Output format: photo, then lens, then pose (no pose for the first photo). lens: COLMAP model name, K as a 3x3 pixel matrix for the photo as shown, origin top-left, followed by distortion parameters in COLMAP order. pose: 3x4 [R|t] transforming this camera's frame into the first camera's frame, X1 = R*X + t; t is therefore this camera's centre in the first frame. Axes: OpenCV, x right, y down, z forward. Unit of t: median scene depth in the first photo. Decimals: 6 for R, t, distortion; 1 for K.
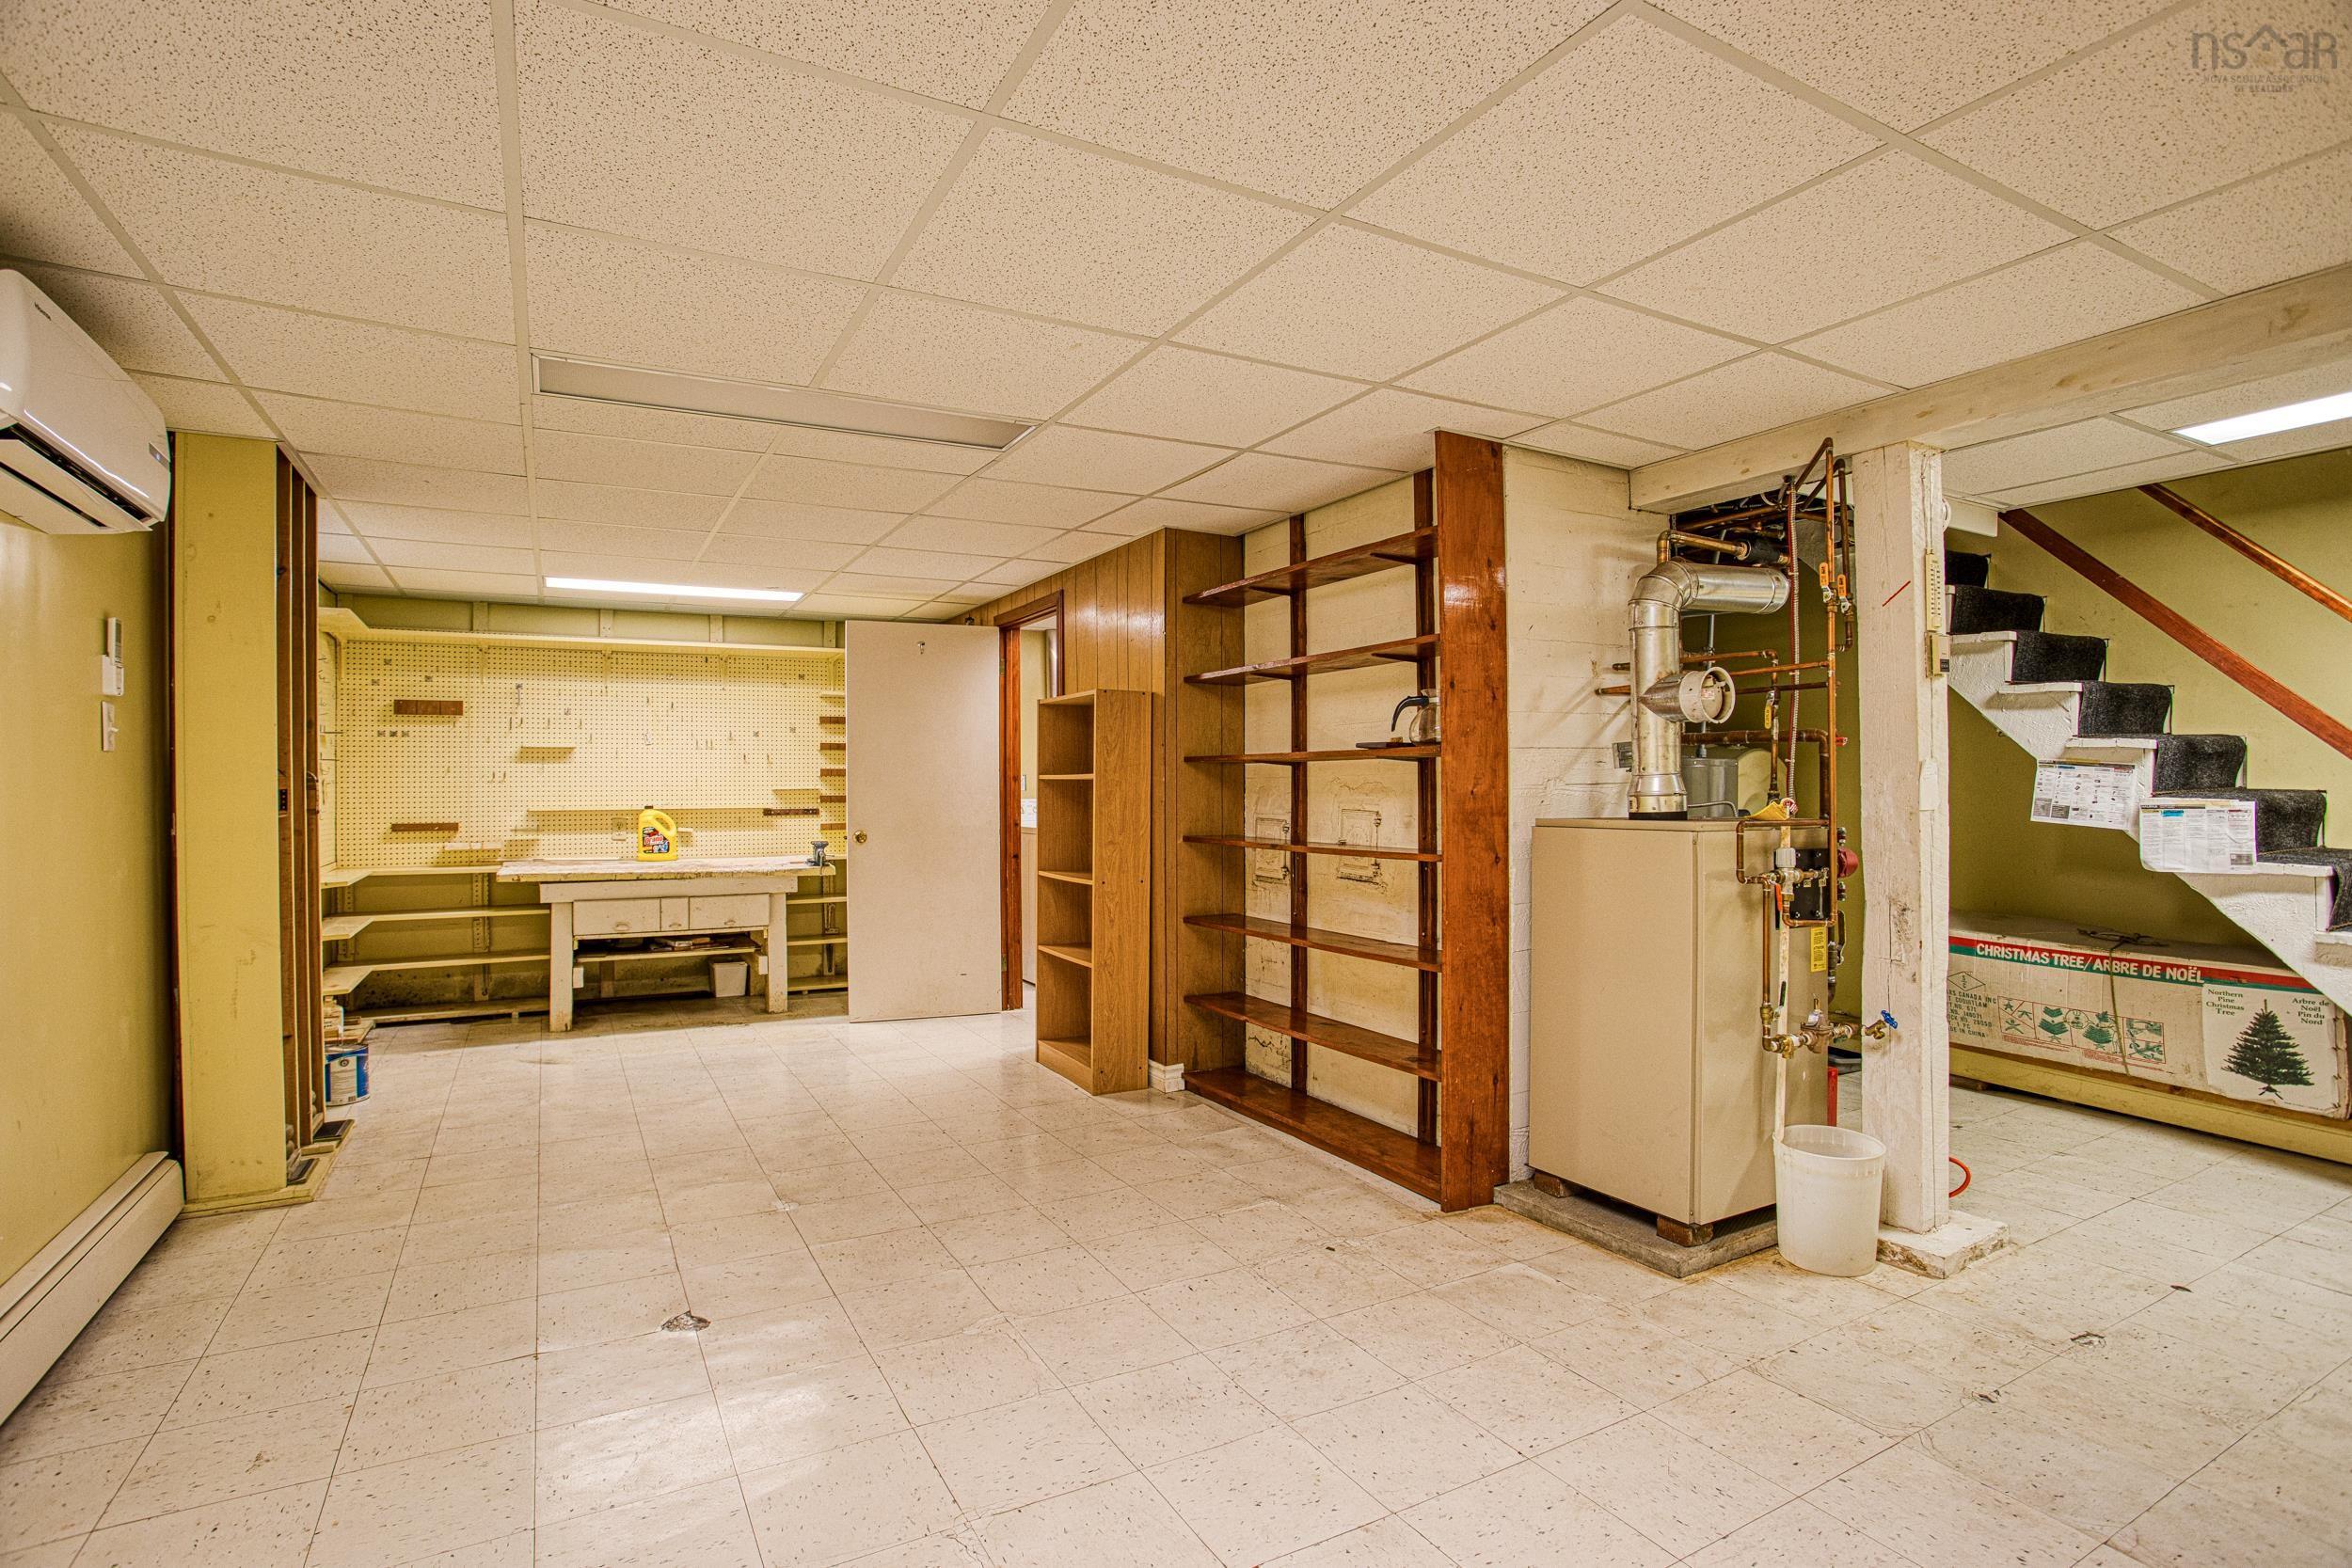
lens RADIAL K [[1156.1, 0, 1172.4], [0, 1156.1, 786.4], [0, 0, 1]] dist [-0.086269, 0.037409]
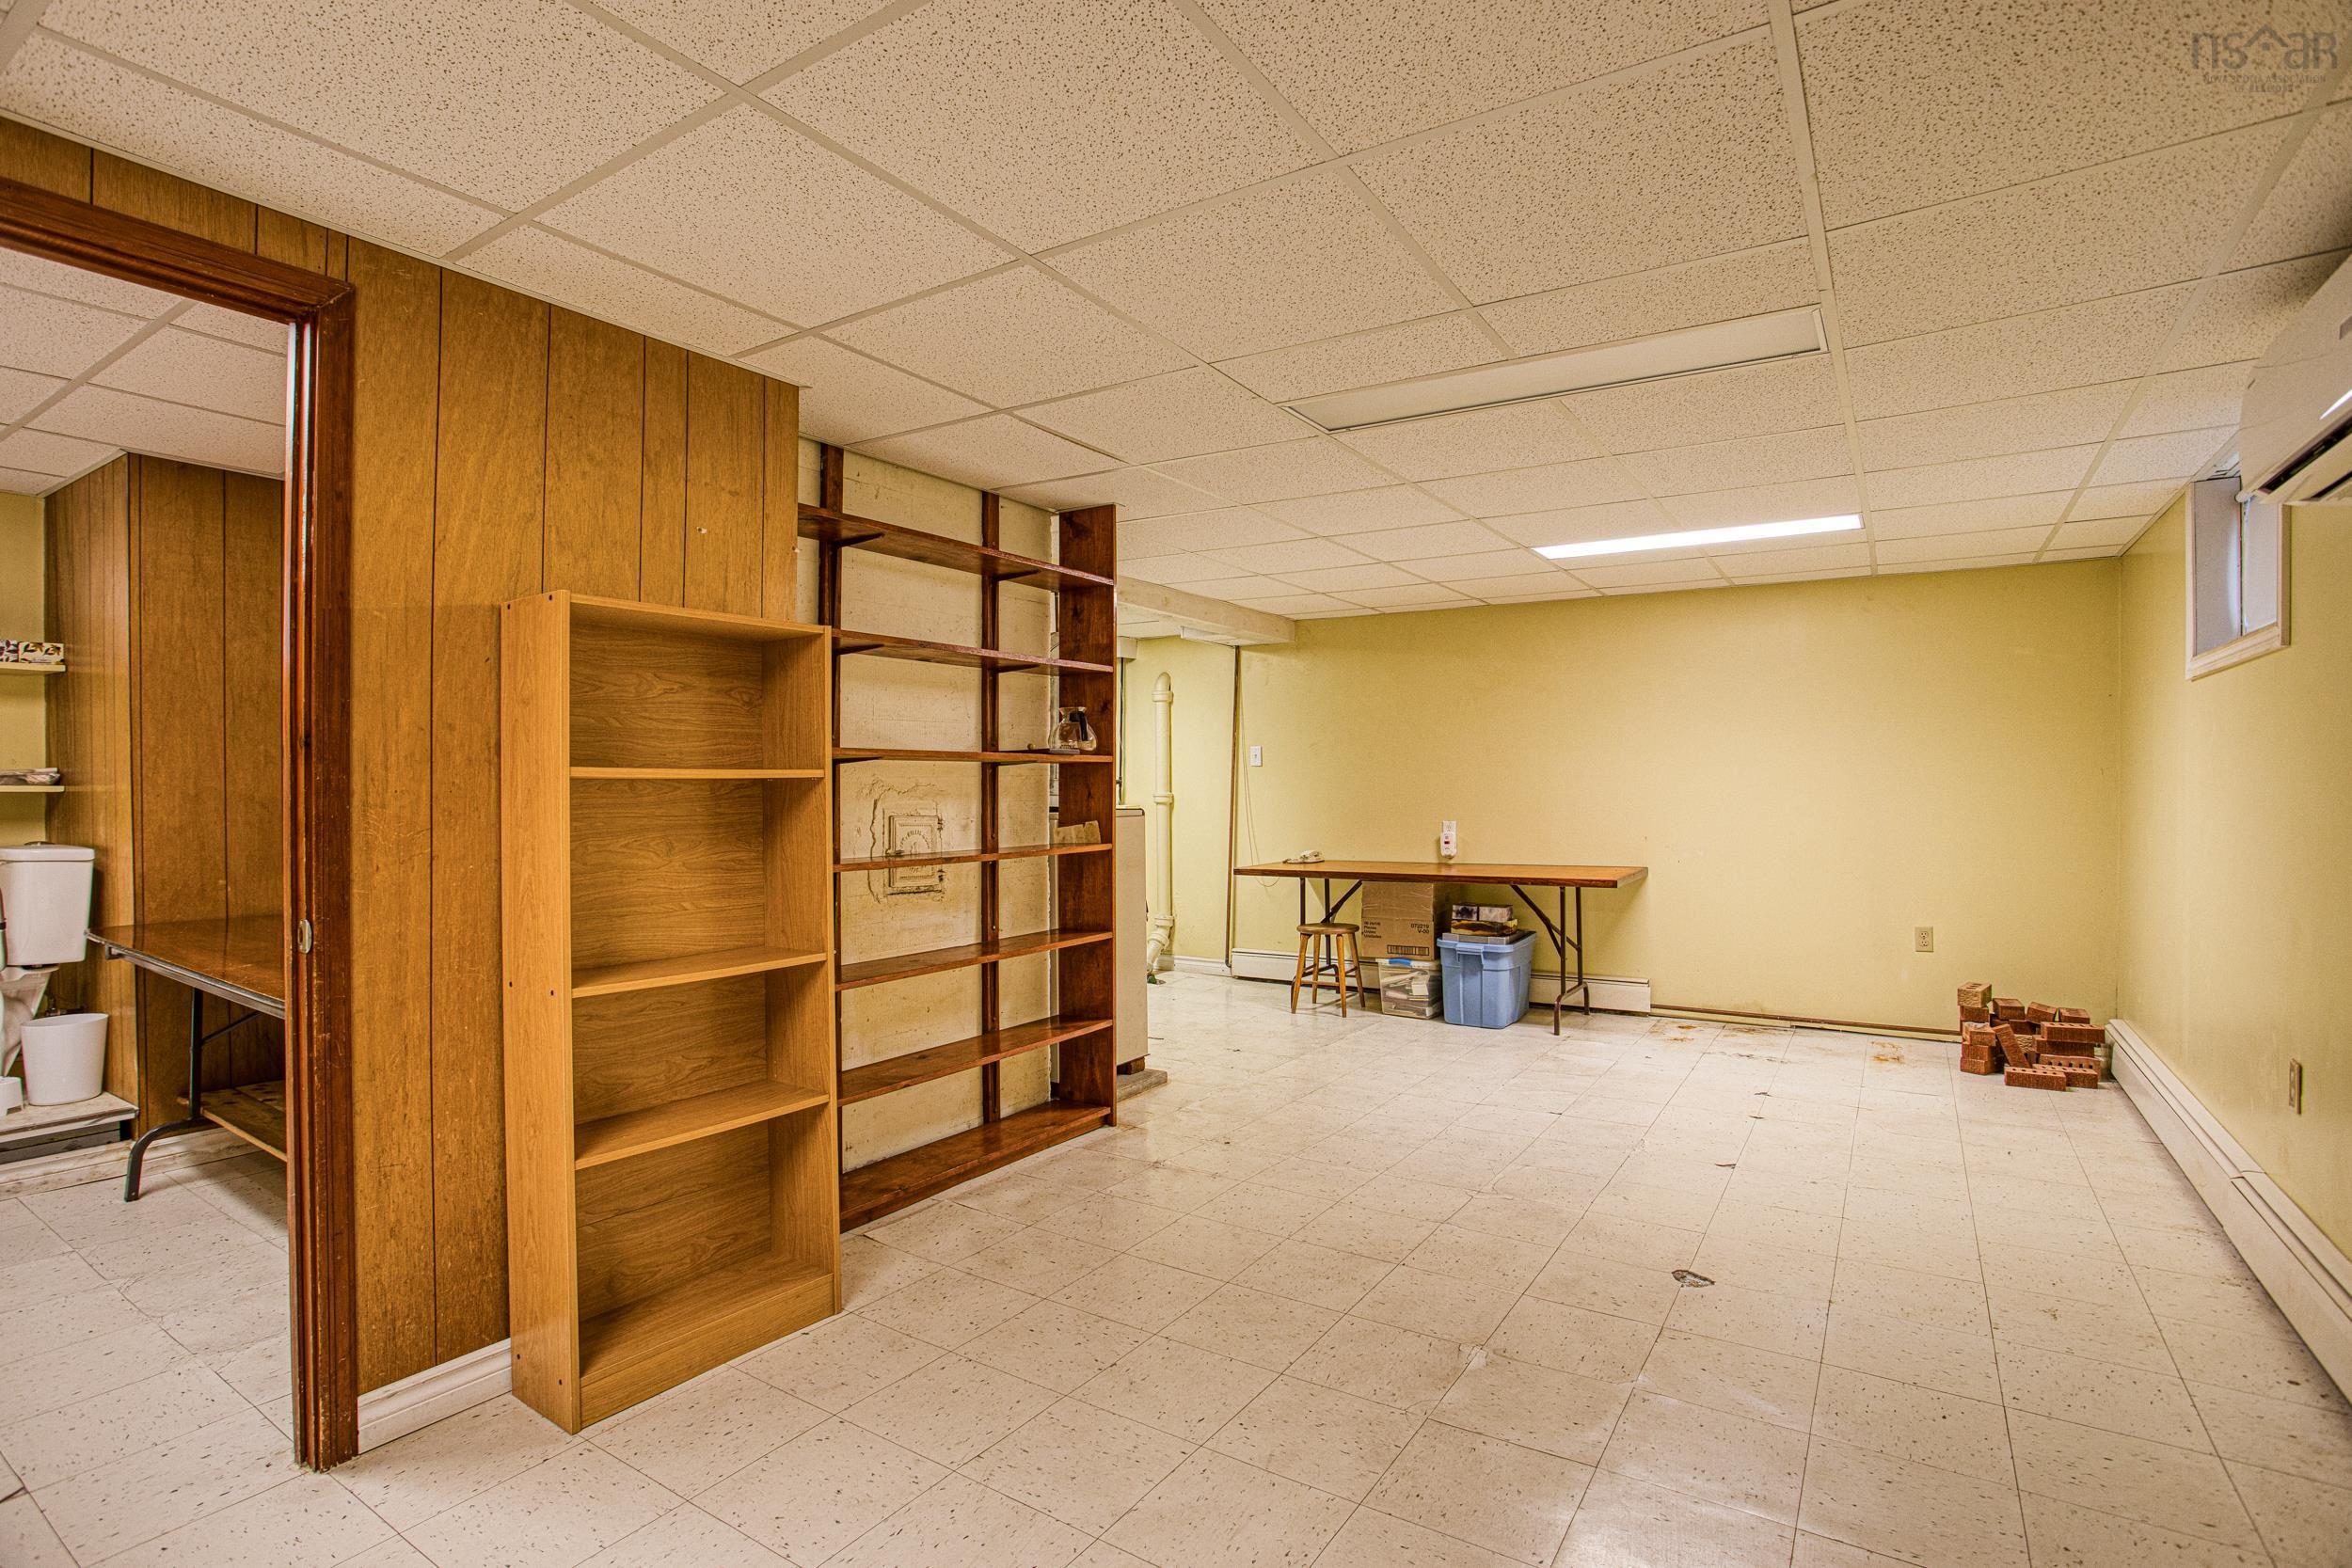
lens RADIAL K [[1156.1, 0, 1172.4], [0, 1156.1, 786.4], [0, 0, 1]] dist [-0.086269, 0.037409]
pose [[-0.472589, 0.001557, 0.881281, -0.780671], [0.004699, 0.999989, 0.000753, -0.002510], [-0.881270, 0.004497, -0.472591, 1.320911]]
